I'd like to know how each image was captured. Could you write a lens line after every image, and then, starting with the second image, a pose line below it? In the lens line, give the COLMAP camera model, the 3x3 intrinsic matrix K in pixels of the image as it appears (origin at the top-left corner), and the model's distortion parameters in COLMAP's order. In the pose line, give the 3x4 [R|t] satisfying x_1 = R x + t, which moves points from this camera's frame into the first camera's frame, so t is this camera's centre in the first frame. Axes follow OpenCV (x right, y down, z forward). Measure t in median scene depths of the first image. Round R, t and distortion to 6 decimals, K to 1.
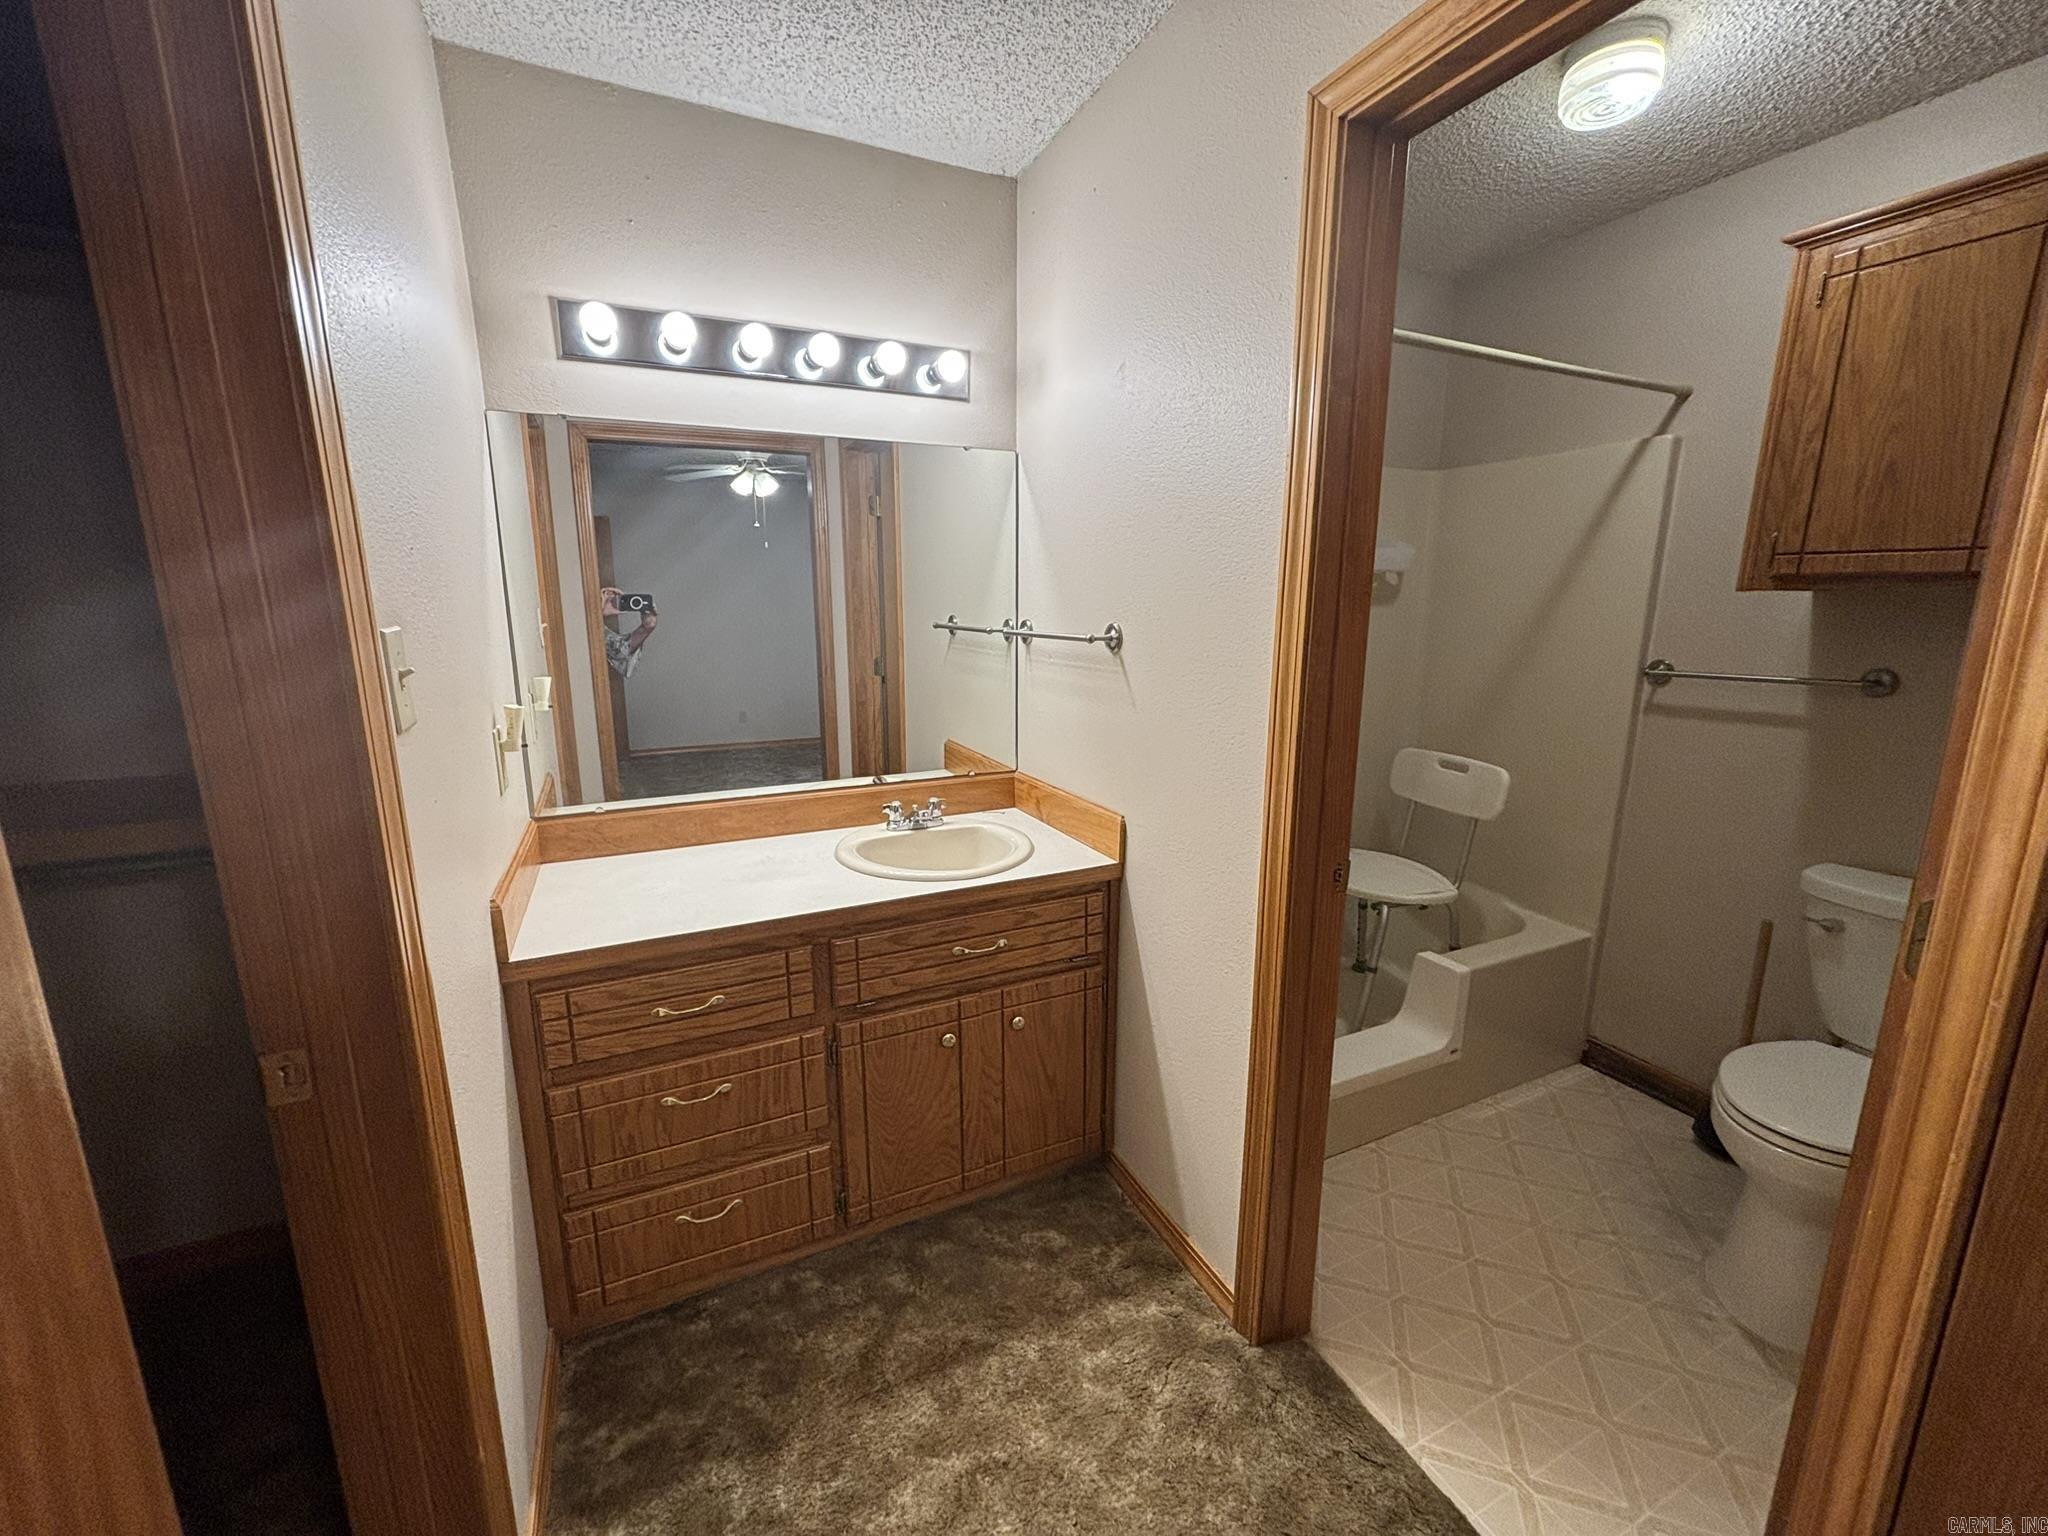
lens RADIAL K [[815.0, 0, 1025.6], [0, 815.0, 763.6], [0, 0, 1]] dist [0.001707, -0.000182]
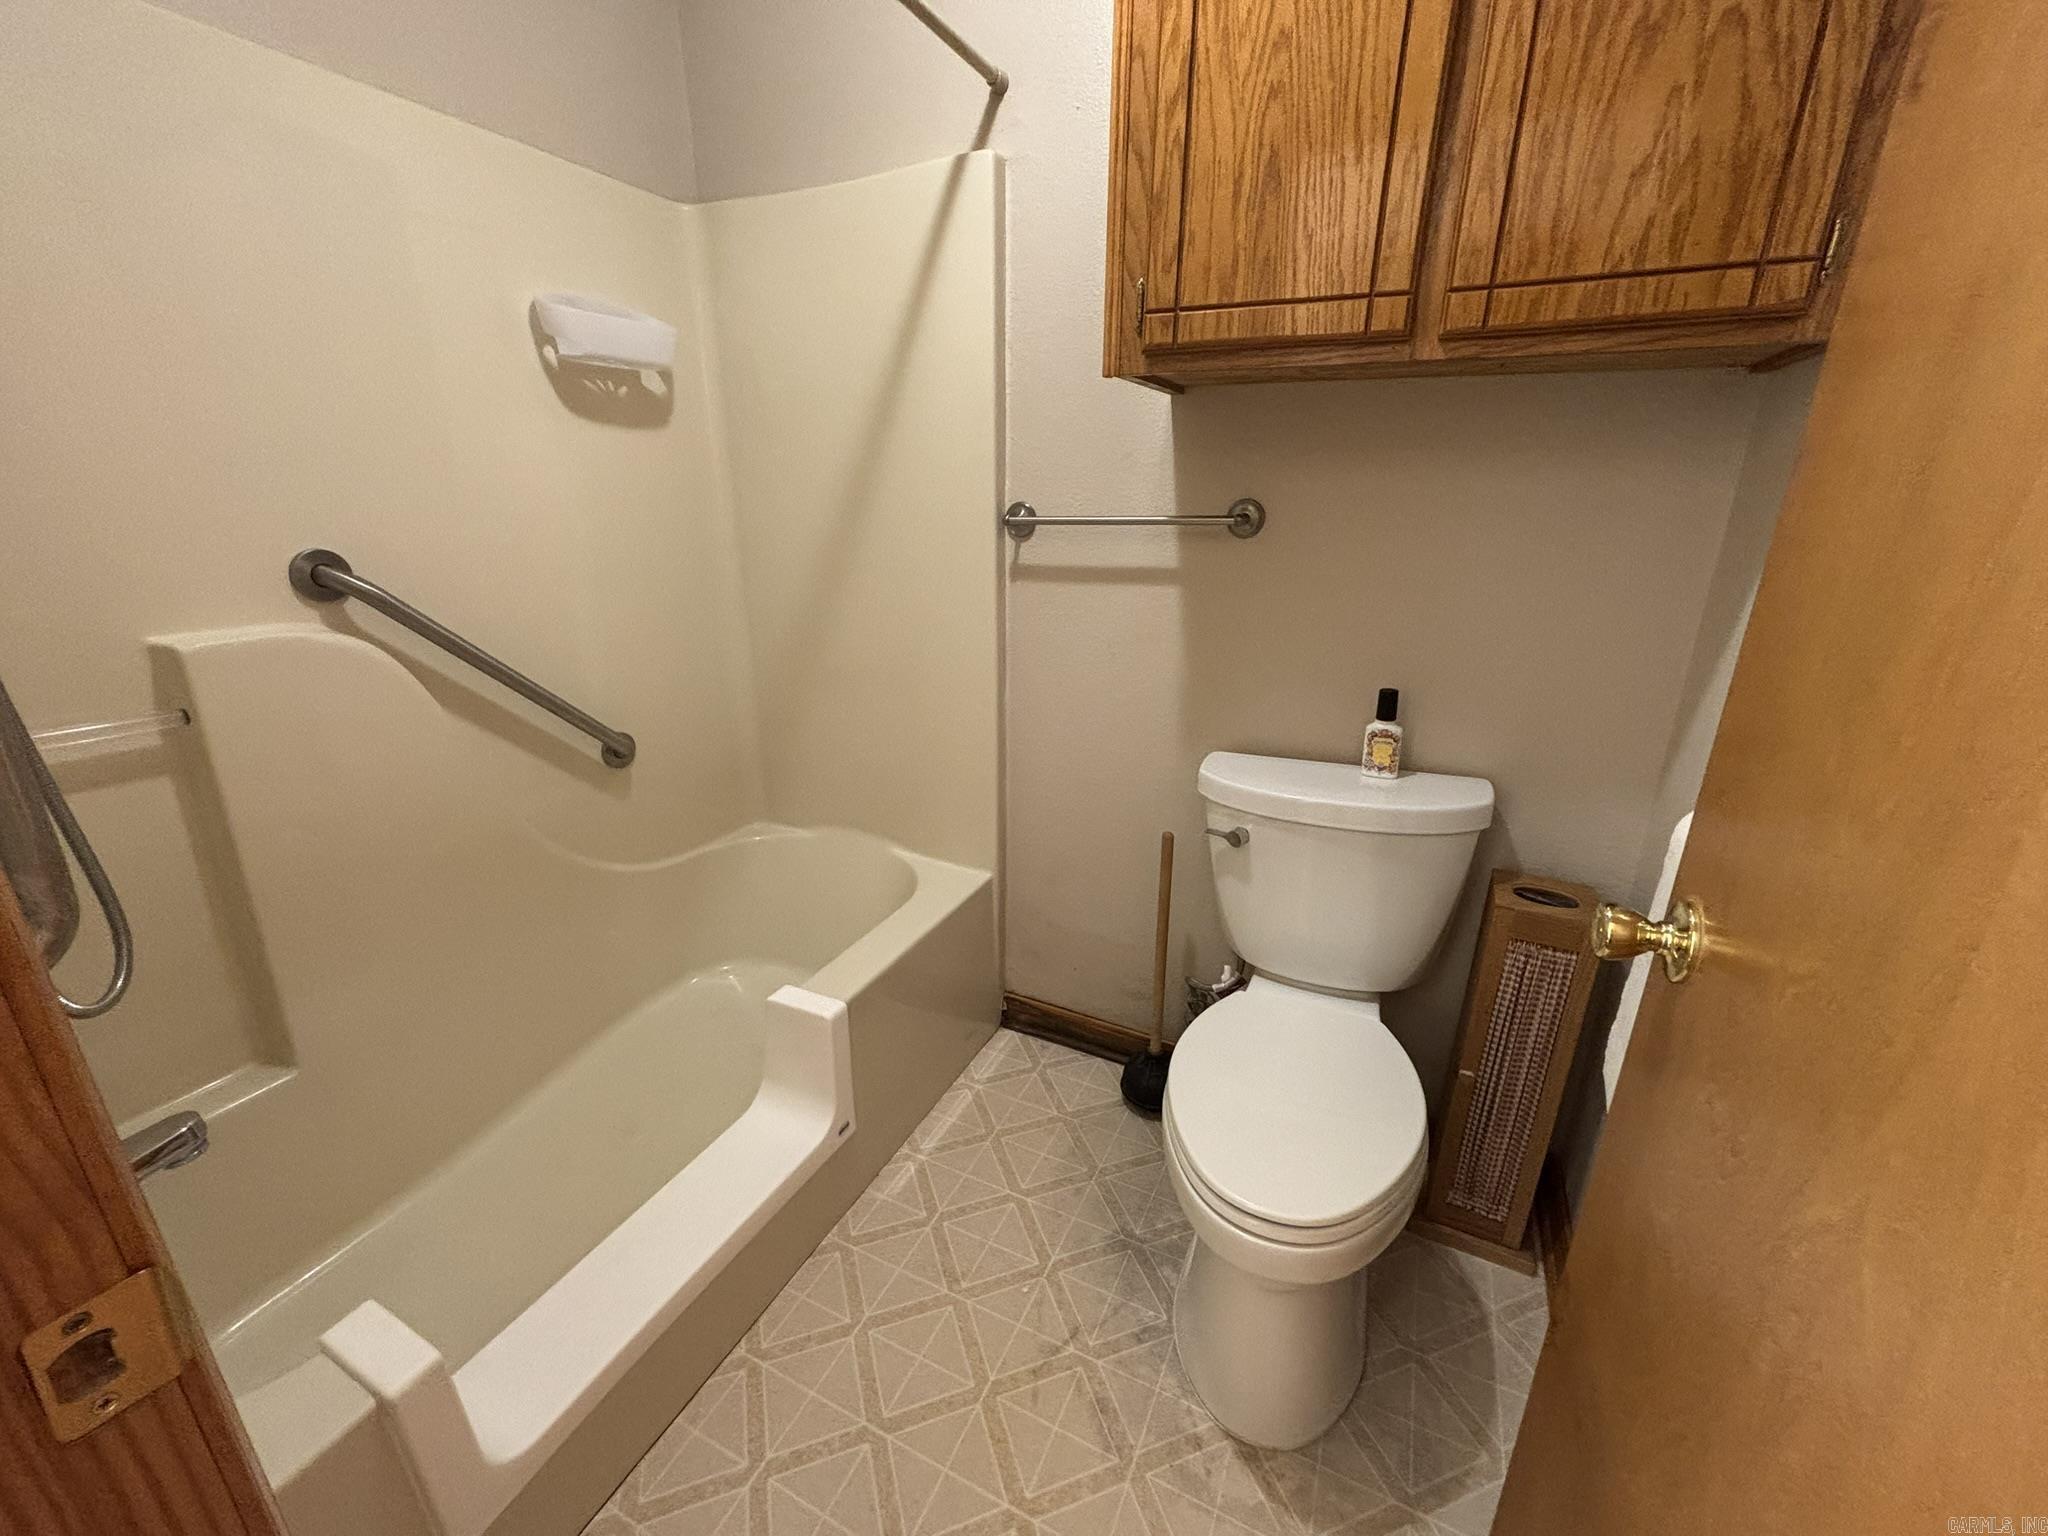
lens RADIAL K [[815.0, 0, 1025.6], [0, 815.0, 763.6], [0, 0, 1]] dist [0.001707, -0.000182]
pose [[0.777296, -0.199667, 0.596611, 0.317531], [0.121753, 0.978116, 0.168719, -0.022531], [-0.617242, -0.058506, 0.784595, 0.433759]]
